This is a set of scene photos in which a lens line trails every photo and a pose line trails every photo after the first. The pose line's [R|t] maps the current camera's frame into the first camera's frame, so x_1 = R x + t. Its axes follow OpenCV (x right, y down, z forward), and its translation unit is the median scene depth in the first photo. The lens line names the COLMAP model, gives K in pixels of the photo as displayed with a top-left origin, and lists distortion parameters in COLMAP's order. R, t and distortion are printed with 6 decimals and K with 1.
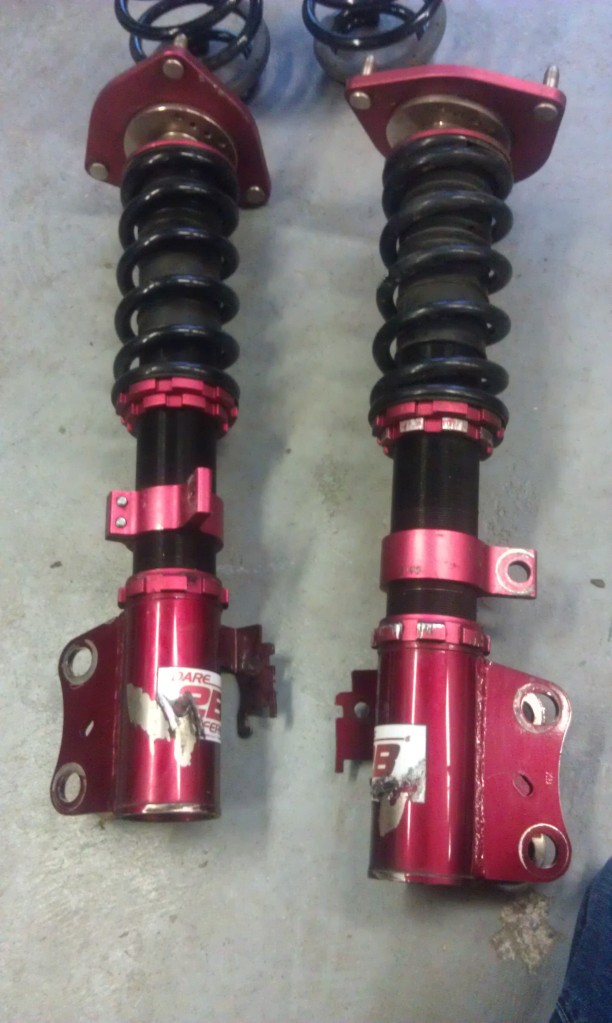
lens RADIAL K [[1081.6, 0, 306.0], [0, 1081.6, 511.5], [0, 0, 1]] dist [0.162357, -0.644493]
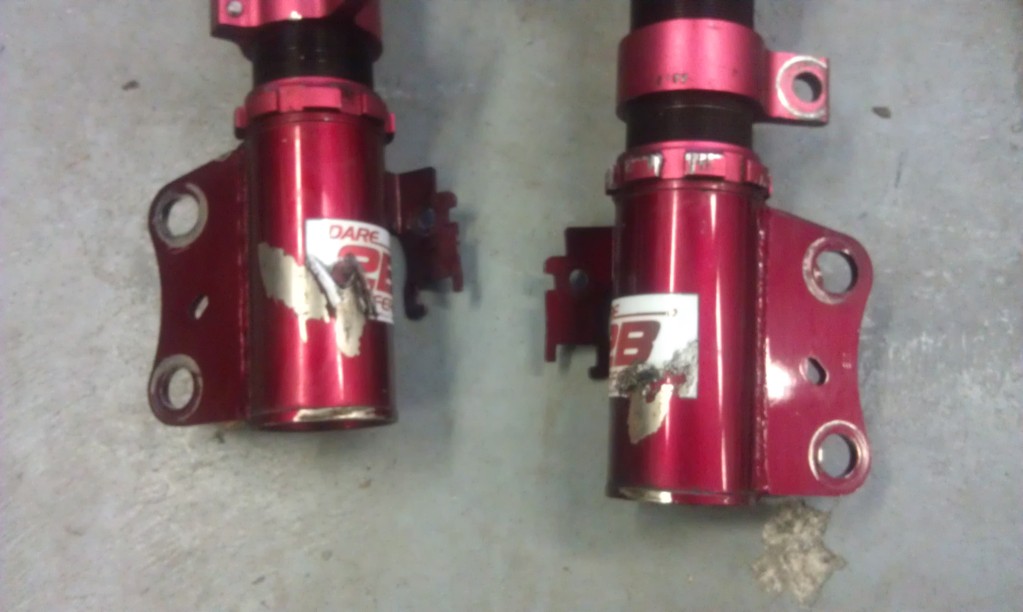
lens RADIAL K [[1081.6, 0, 511.5], [0, 1081.6, 306.0], [0, 0, 1]] dist [0.162357, -0.644493]
pose [[0.989342, -0.012092, 0.145105, -0.102693], [-0.014005, 0.984023, 0.177491, 0.069961], [-0.144933, -0.177632, 0.973366, 0.284115]]
